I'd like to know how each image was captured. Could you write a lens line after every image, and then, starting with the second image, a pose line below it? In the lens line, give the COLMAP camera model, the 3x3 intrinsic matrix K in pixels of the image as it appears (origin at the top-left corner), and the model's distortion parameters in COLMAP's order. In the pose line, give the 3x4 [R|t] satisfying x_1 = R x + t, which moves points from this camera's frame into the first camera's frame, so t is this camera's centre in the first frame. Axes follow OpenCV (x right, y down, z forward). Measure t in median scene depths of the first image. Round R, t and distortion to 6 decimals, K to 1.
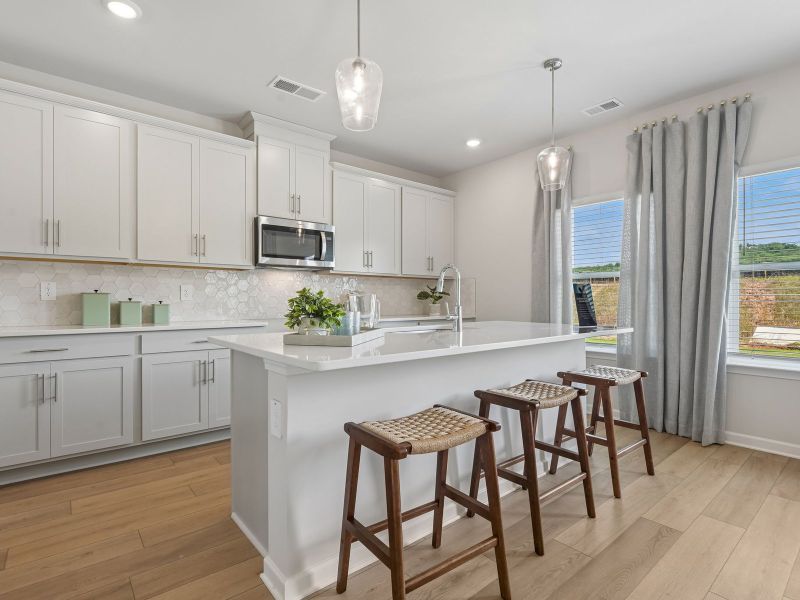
lens RADIAL K [[415.1, 0, 404.9], [0, 415.1, 299.4], [0, 0, 1]] dist [0.004601, -0.007467]
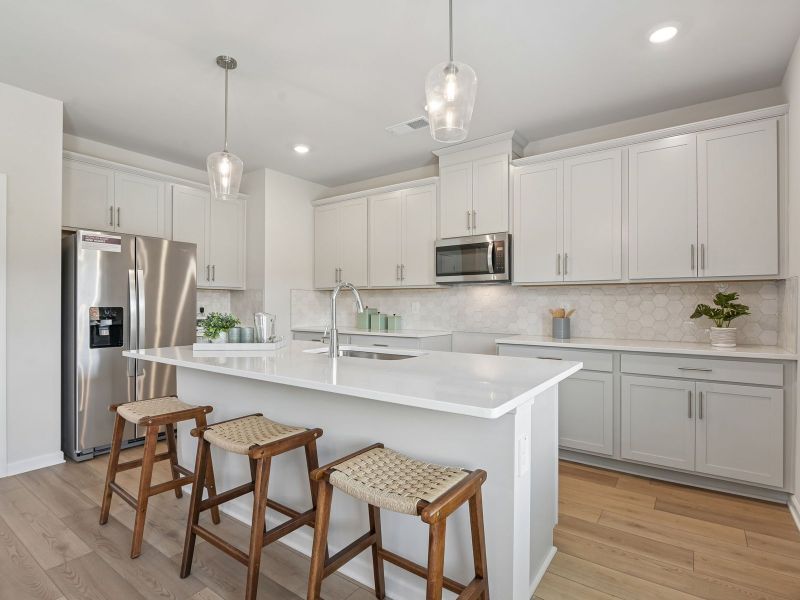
lens RADIAL K [[415.1, 0, 402.8], [0, 415.1, 296.6], [0, 0, 1]] dist [0.004601, -0.007467]
pose [[0.240370, -0.021053, -0.970453, 0.844958], [0.000446, 0.999767, -0.021578, -0.027982], [0.970681, 0.004754, 0.240323, 0.748665]]
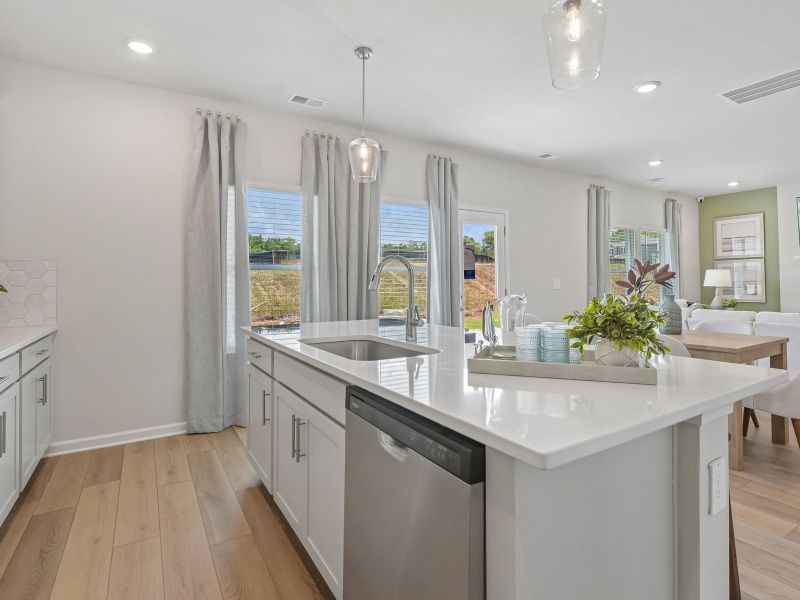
lens RADIAL K [[415.1, 0, 404.3], [0, 415.1, 284.8], [0, 0, 1]] dist [0.004601, -0.007467]
pose [[0.147599, -0.007341, 0.989020, -0.543615], [0.008037, 0.999948, 0.006223, -0.030471], [-0.989015, 0.007030, 0.147650, 0.719247]]
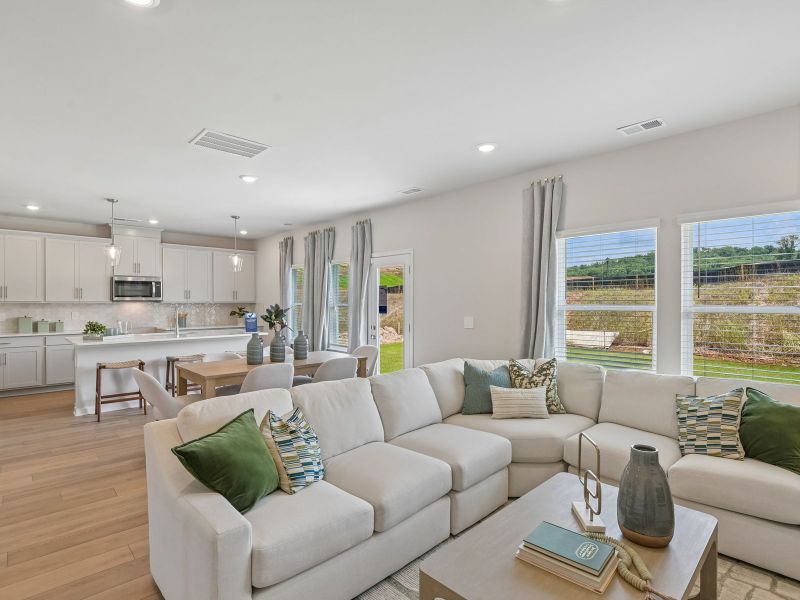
lens RADIAL K [[415.1, 0, 399.5], [0, 415.1, 302.6], [0, 0, 1]] dist [0.004601, -0.007467]
pose [[0.998244, -0.000312, 0.059240, 1.036072], [0.000051, 0.999990, 0.004413, -0.099617], [-0.059241, -0.004402, 0.998234, -1.224879]]
